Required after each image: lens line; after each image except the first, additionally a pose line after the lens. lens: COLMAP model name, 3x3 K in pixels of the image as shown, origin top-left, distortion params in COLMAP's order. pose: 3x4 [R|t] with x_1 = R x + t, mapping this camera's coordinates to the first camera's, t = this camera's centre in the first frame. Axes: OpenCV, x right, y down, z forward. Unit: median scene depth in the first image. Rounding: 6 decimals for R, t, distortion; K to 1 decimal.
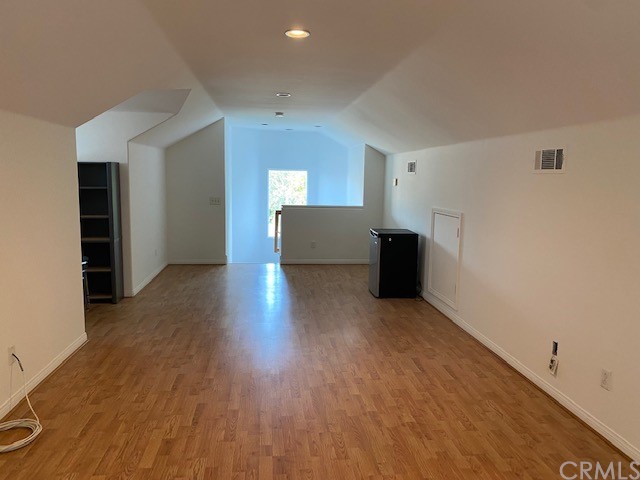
lens RADIAL K [[484.2, 0, 320.0], [0, 484.2, 240.0], [0, 0, 1]] dist [0.052251, -0.043144]
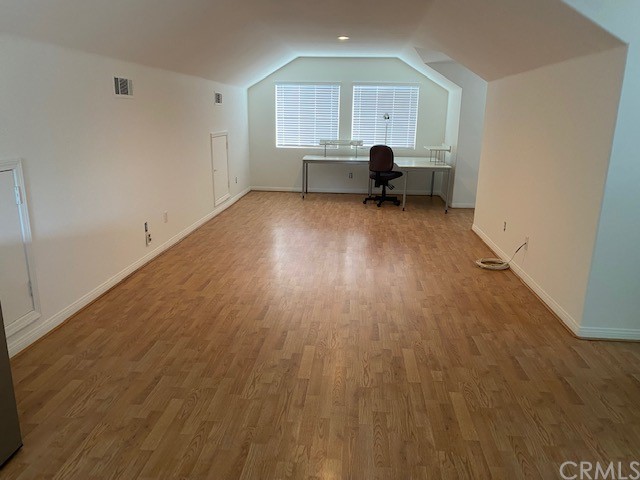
lens RADIAL K [[484.2, 0, 320.0], [0, 484.2, 240.0], [0, 0, 1]] dist [0.052251, -0.043144]
pose [[-0.980888, -0.079962, 0.177381, -0.219140], [-0.006716, 0.925020, 0.379858, -0.233243], [-0.194455, 0.371408, -0.907879, 1.812245]]
